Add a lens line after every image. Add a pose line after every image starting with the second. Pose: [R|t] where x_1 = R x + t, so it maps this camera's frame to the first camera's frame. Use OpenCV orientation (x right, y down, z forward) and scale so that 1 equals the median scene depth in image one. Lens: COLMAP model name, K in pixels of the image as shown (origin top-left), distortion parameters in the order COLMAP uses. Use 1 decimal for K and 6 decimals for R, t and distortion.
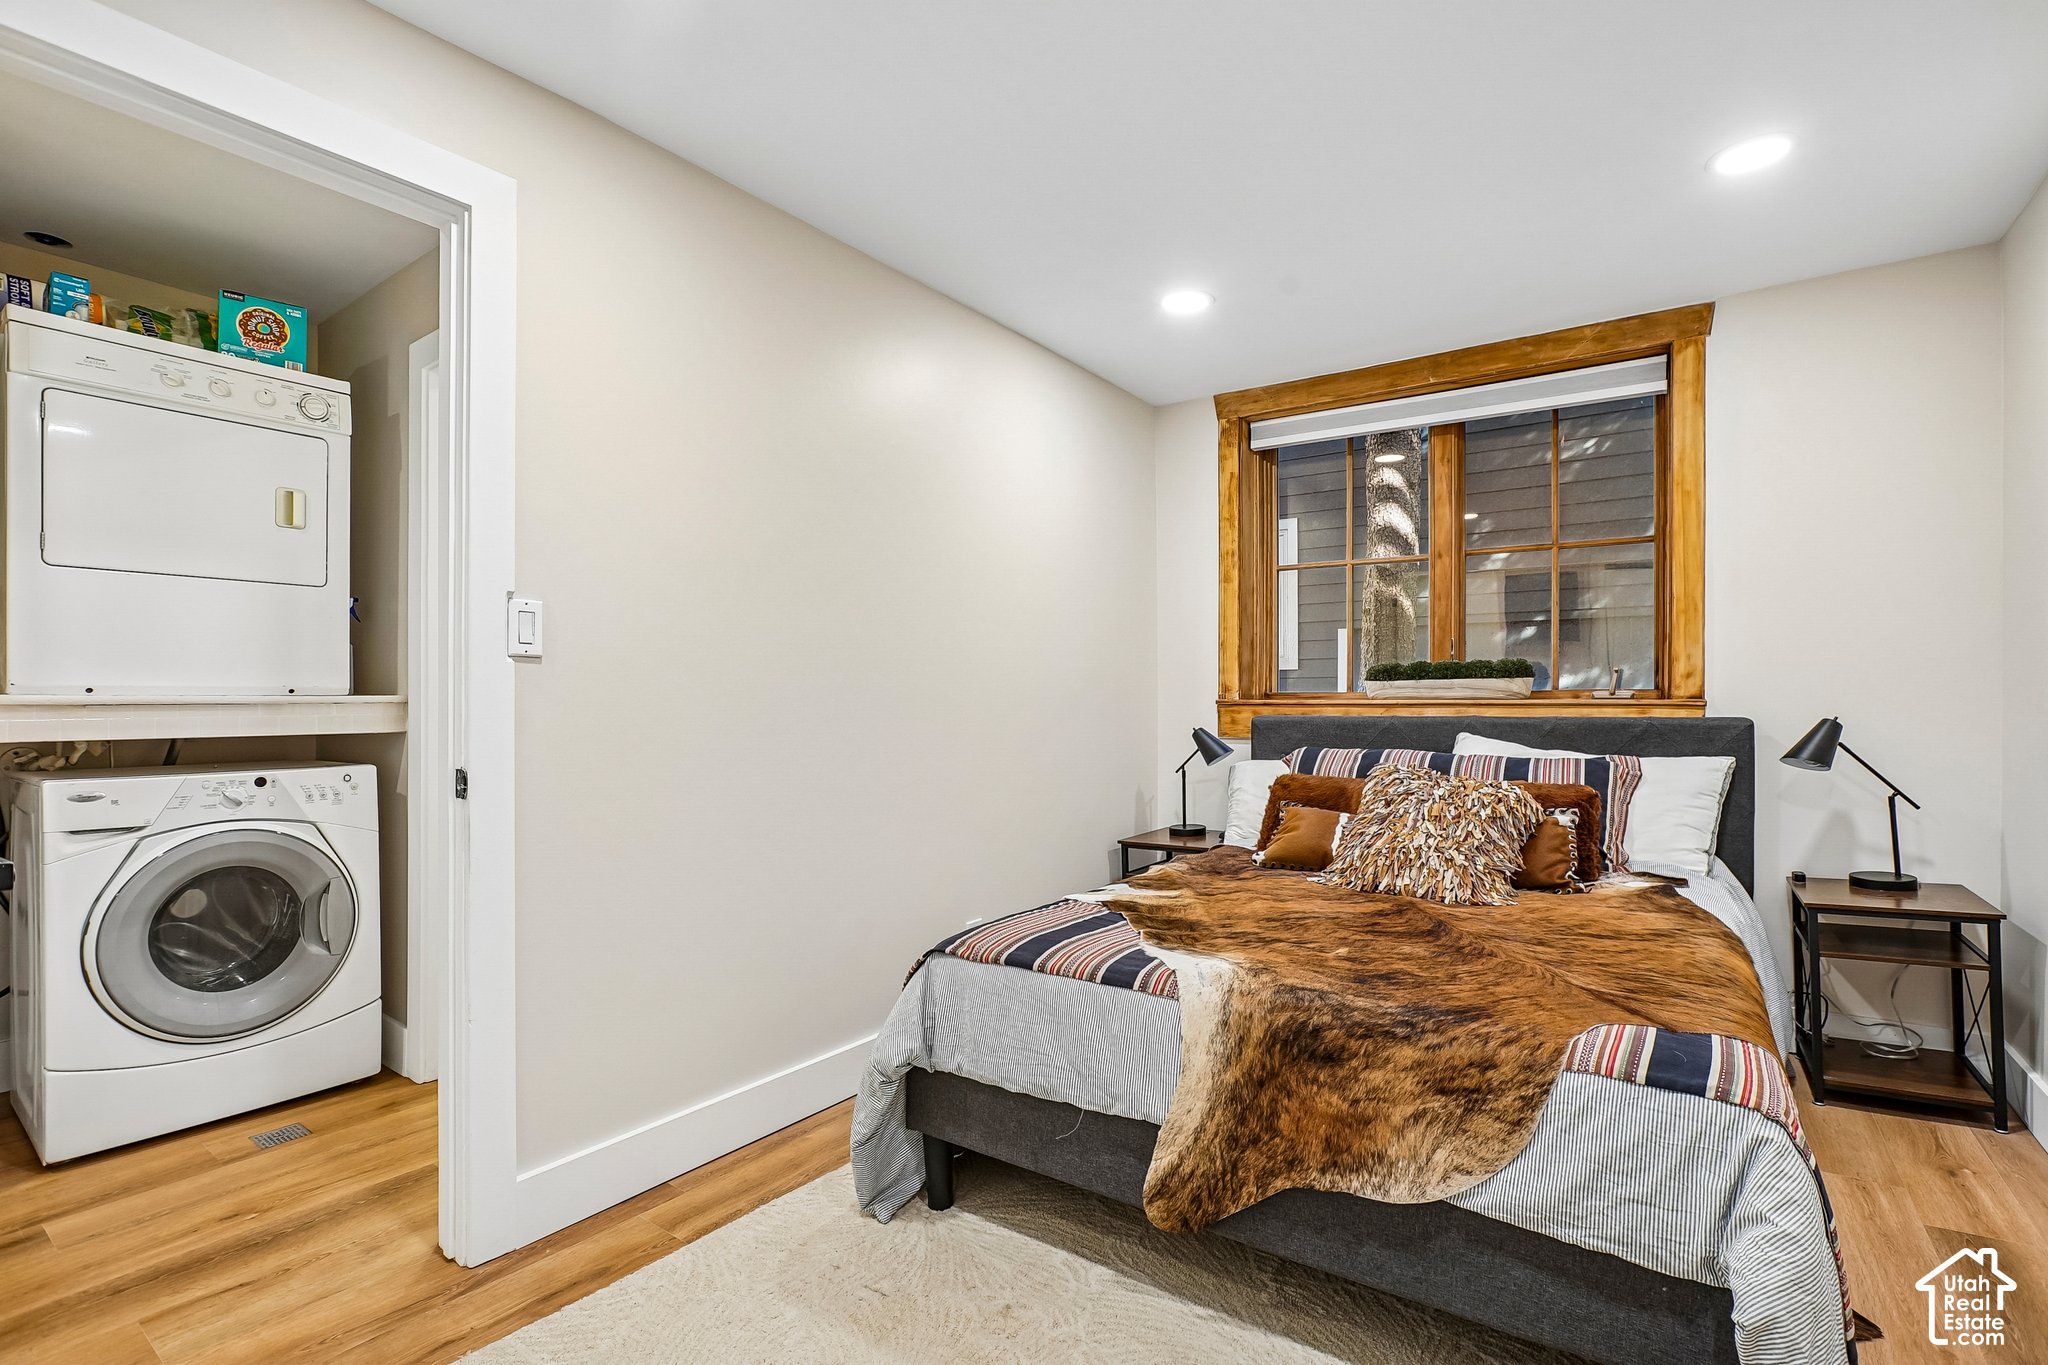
lens RADIAL K [[954.2, 0, 1020.4], [0, 954.2, 695.4], [0, 0, 1]] dist [-0.043630, 0.013726]
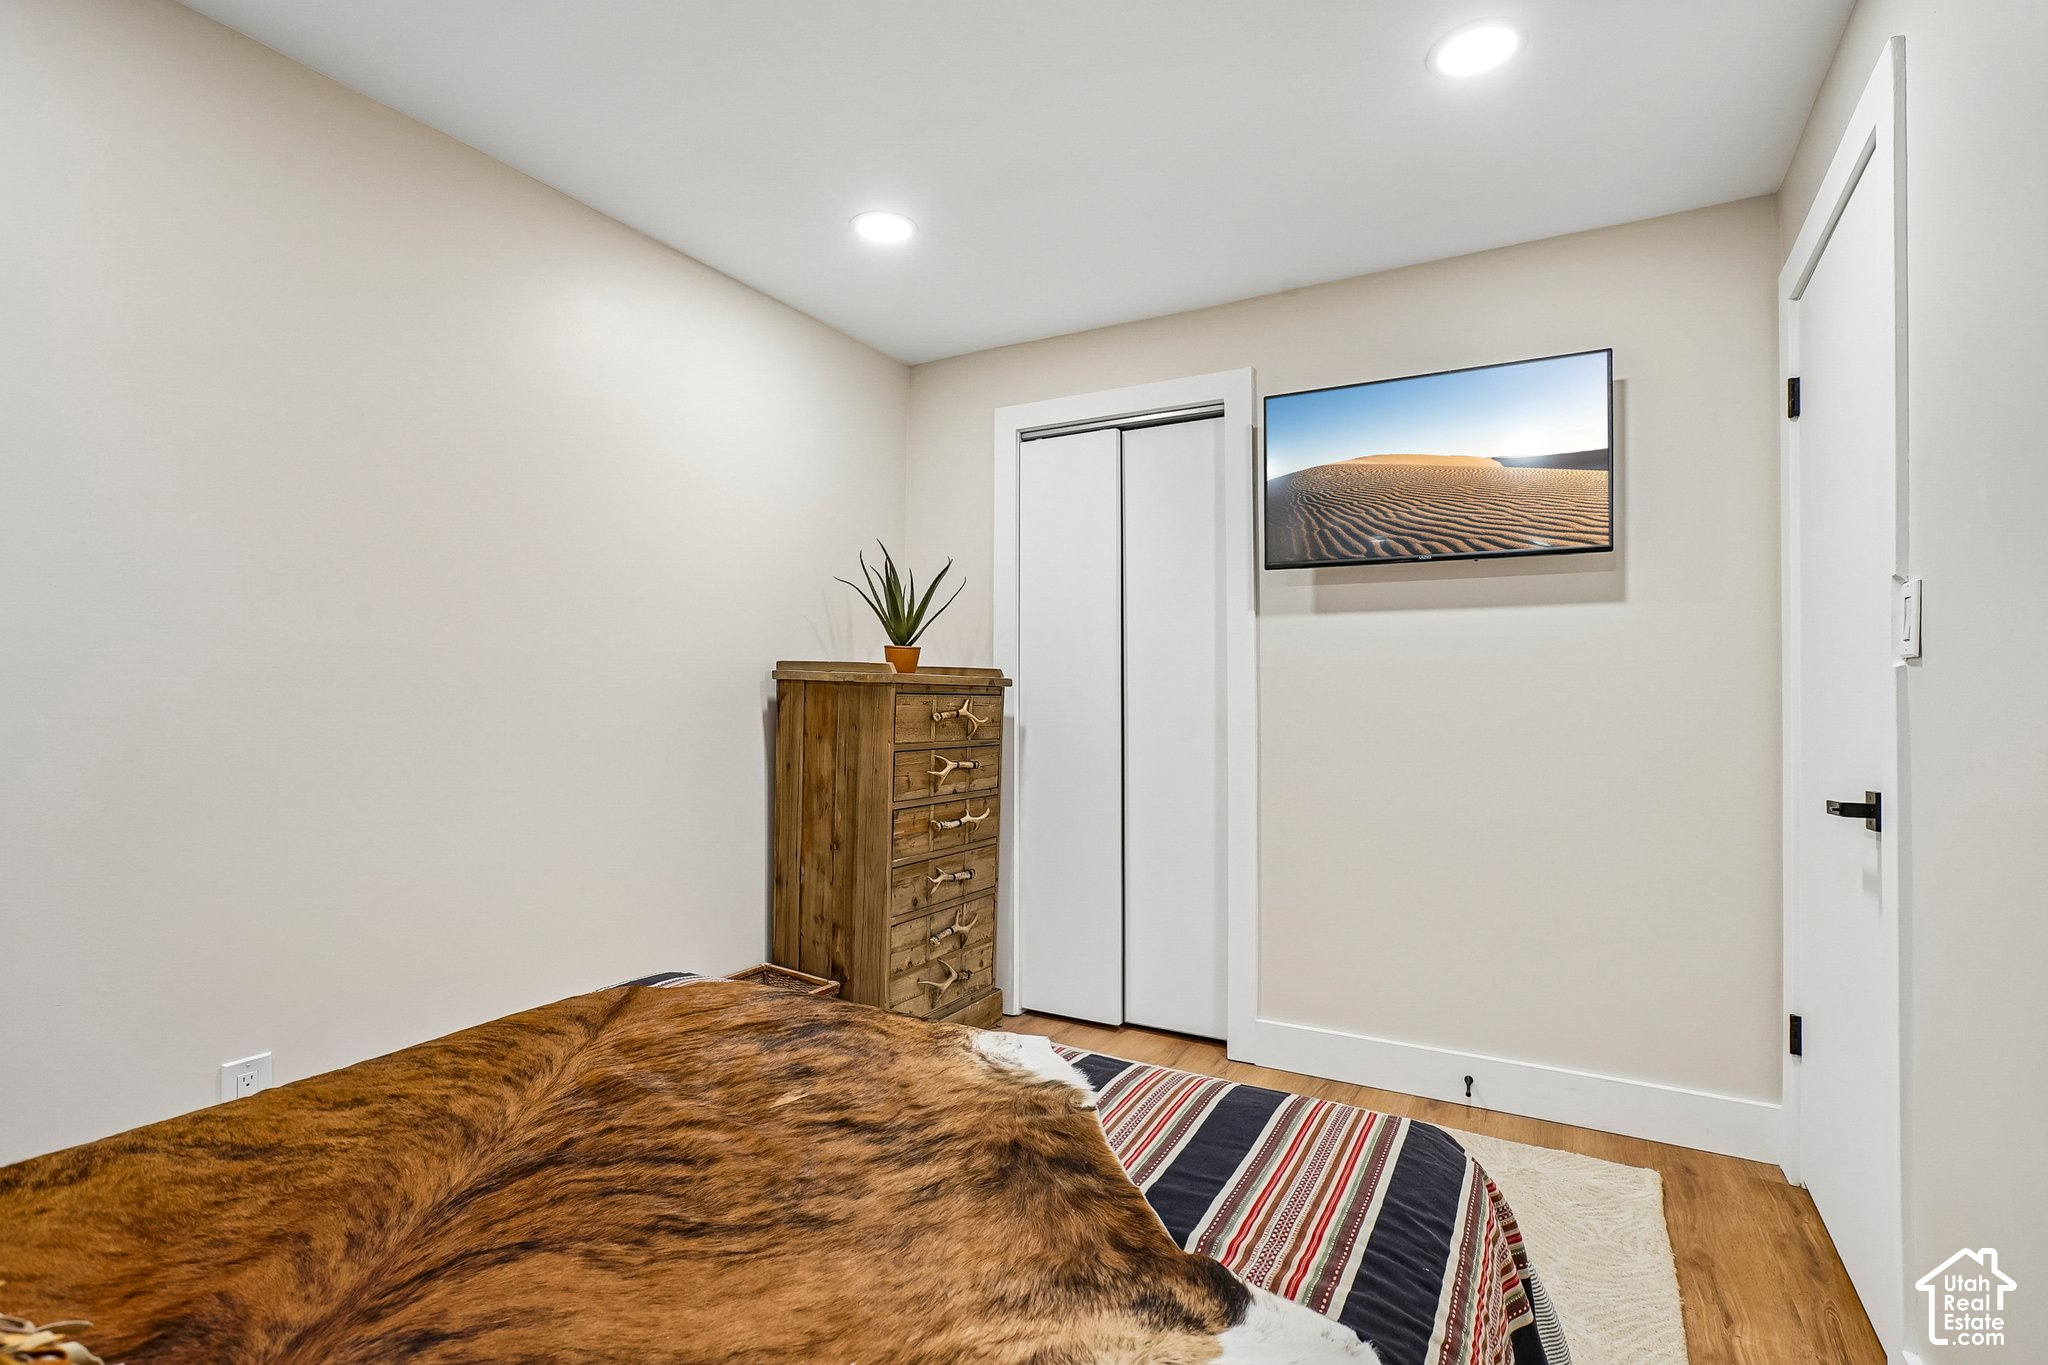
lens RADIAL K [[988.1, 0, 1026.0], [0, 988.1, 682.3], [0, 0, 1]] dist [-0.049487, 0.018502]
pose [[-0.995096, 0.007565, -0.098627, 0.252100], [0.009134, 0.999839, -0.015470, -0.001382], [0.098494, -0.016295, -0.995004, 1.753238]]
